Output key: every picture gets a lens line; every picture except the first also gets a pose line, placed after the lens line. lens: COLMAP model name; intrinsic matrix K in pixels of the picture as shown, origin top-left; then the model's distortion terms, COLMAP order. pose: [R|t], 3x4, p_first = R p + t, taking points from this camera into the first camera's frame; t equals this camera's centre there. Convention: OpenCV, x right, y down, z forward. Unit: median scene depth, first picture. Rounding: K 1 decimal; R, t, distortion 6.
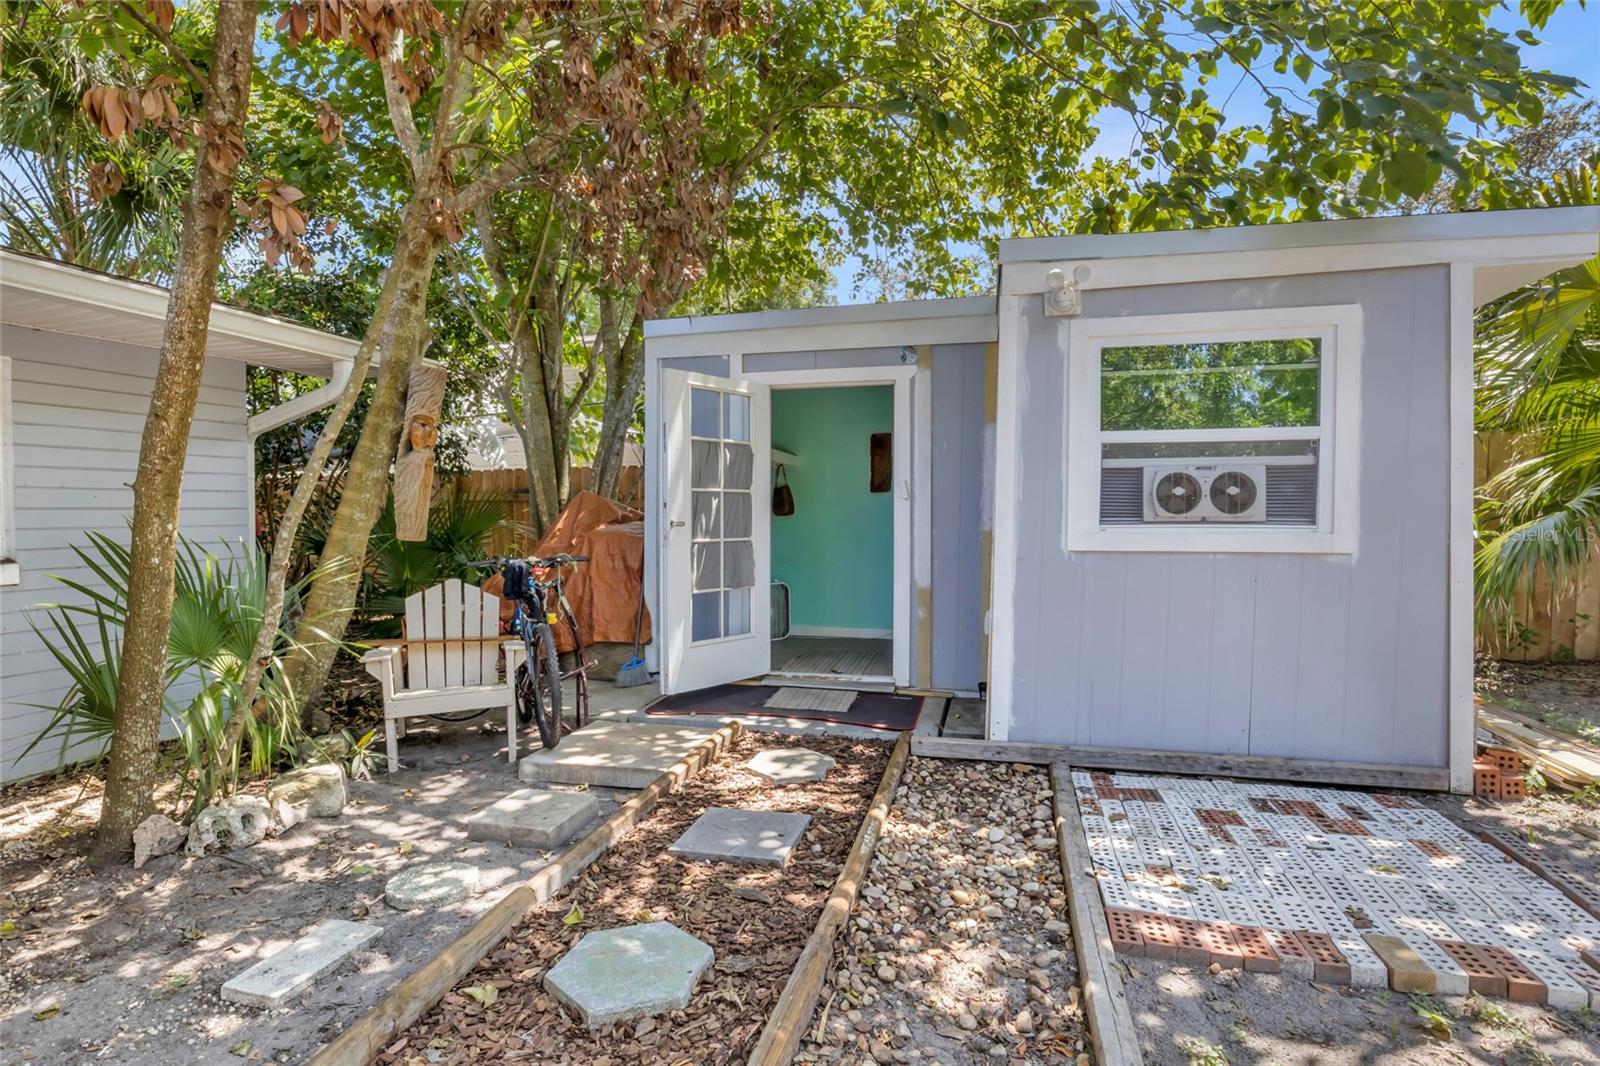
lens RADIAL K [[808.7, 0, 799.1], [0, 808.7, 533.6], [0, 0, 1]] dist [-0.000239, -0.002181]
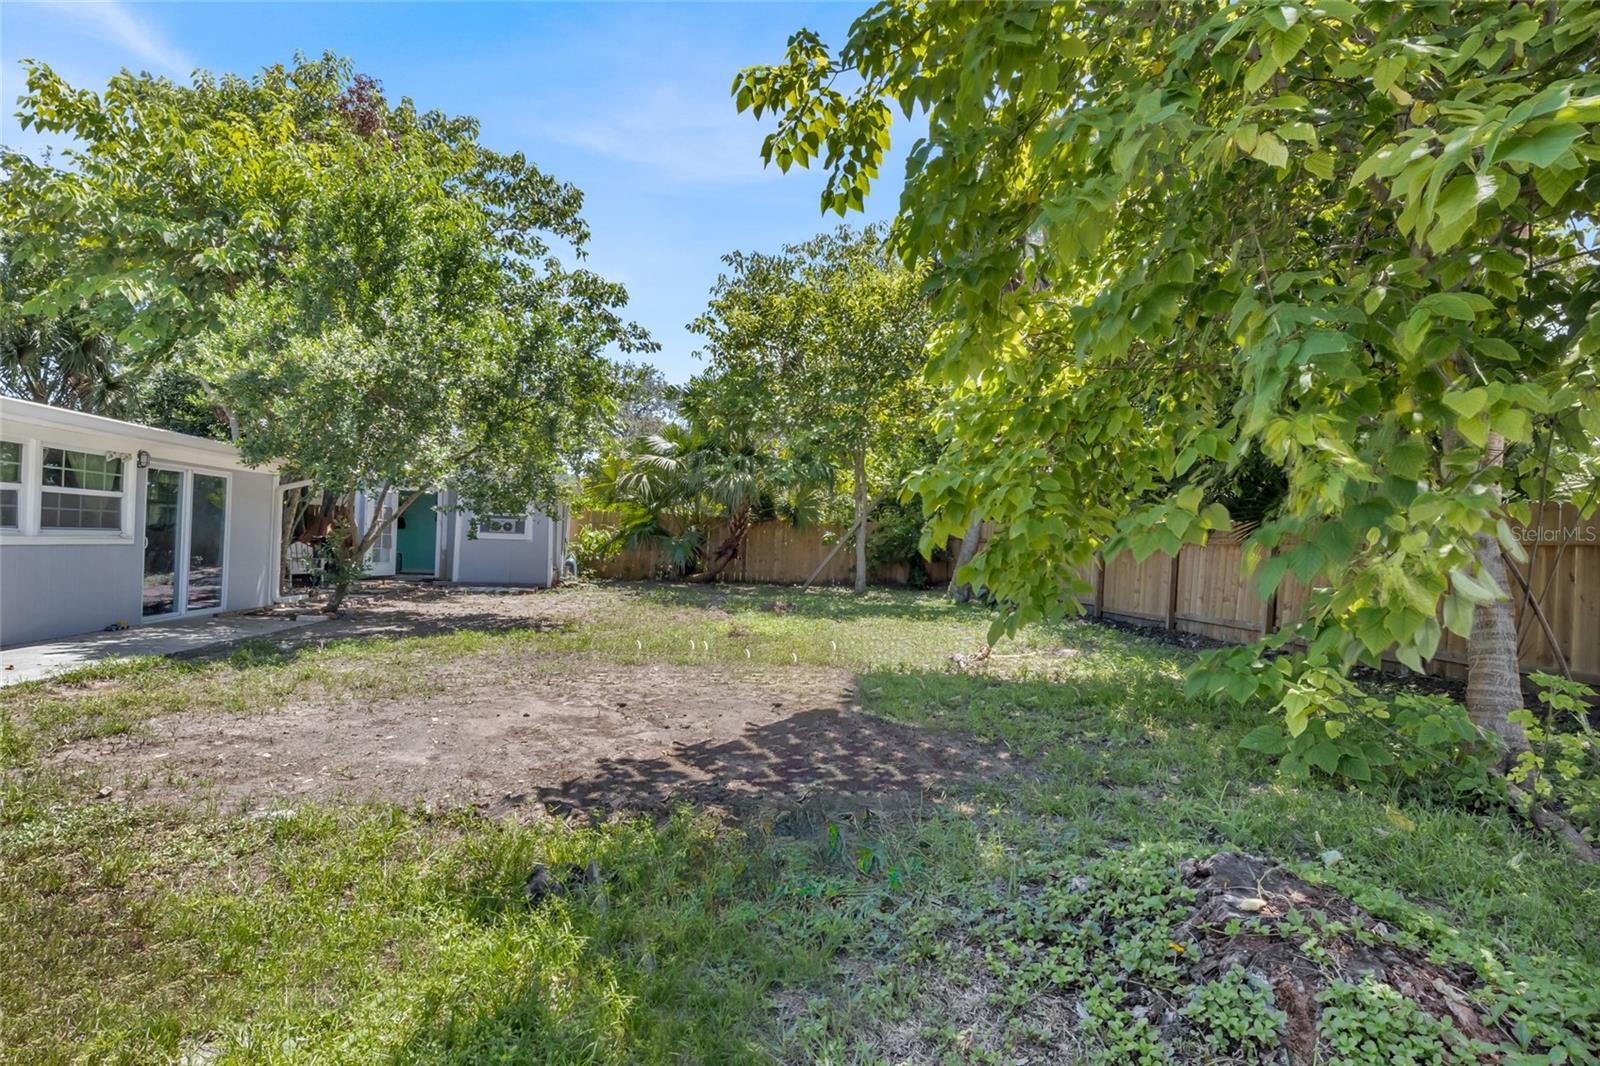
lens RADIAL K [[830.4, 0, 801.0], [0, 830.4, 532.6], [0, 0, 1]] dist [-0.010184, 0.000954]
pose [[0.906952, 0.038322, 0.419488, 0.059587], [-0.022919, 0.998867, -0.041699, 0.139894], [-0.420611, 0.028205, 0.906803, -3.918427]]
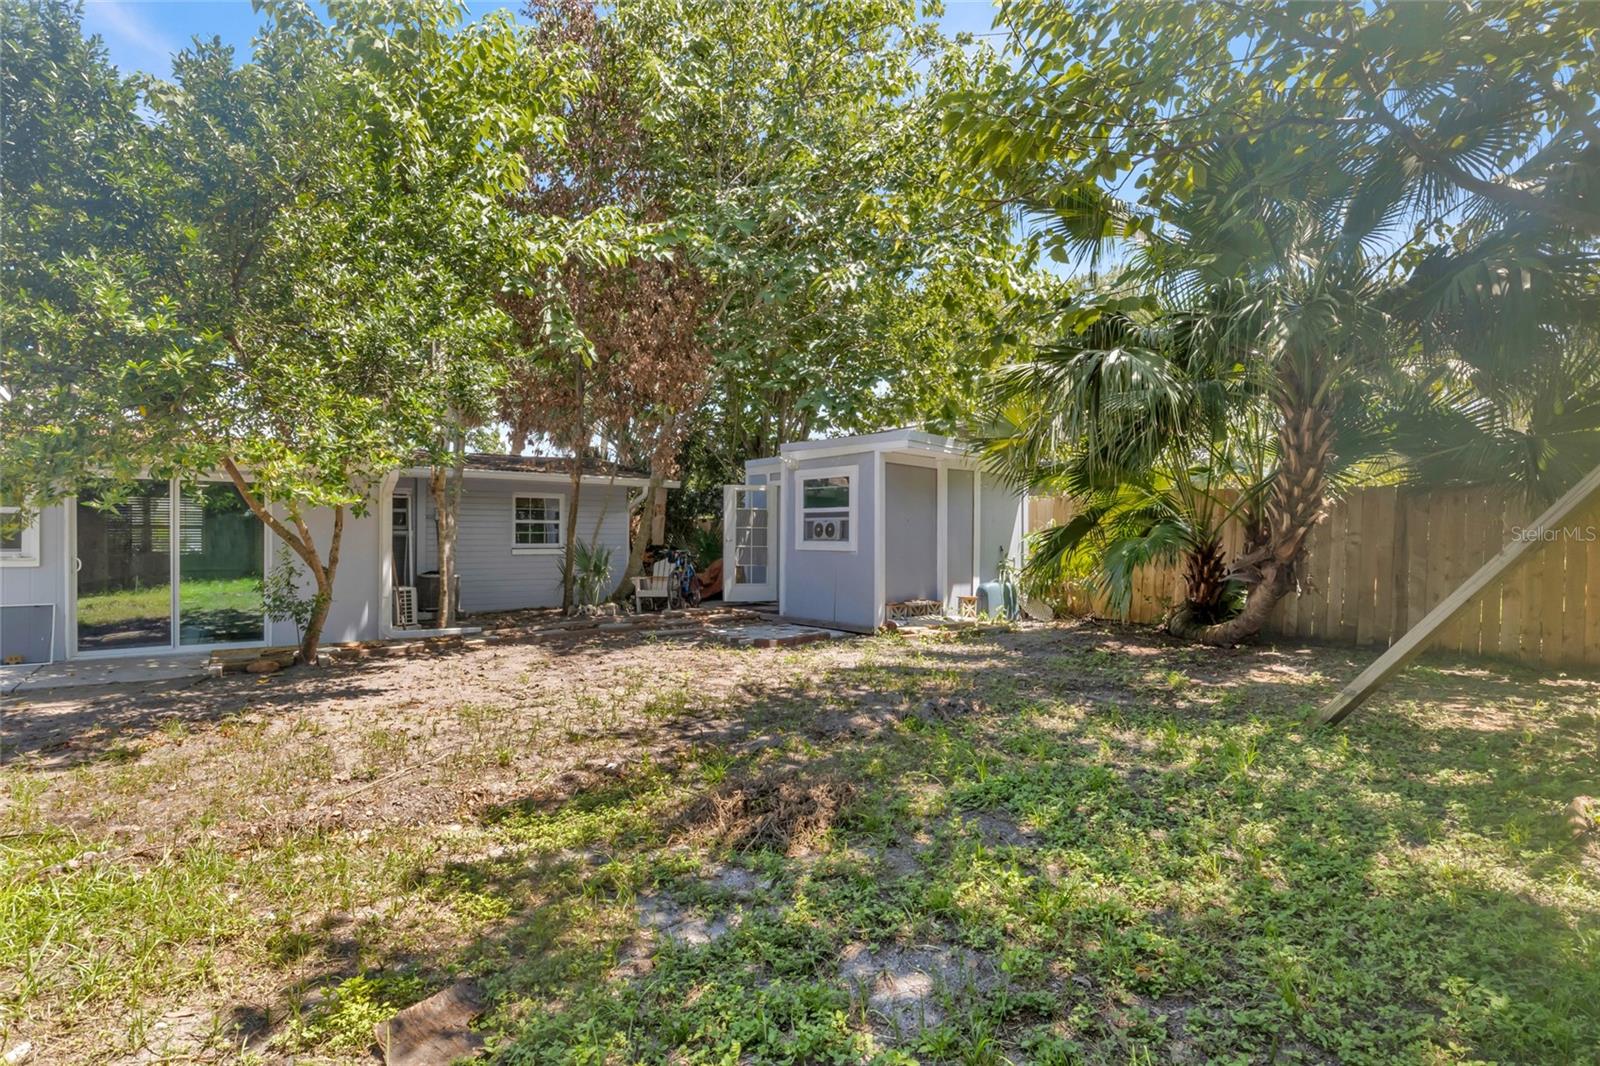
lens RADIAL K [[830.4, 0, 798.3], [0, 830.4, 540.0], [0, 0, 1]] dist [-0.010184, 0.000954]
pose [[0.794580, 0.003938, -0.607147, 2.155387], [-0.019531, 0.999627, -0.019076, 0.042002], [0.606845, 0.027016, 0.794361, -1.368901]]
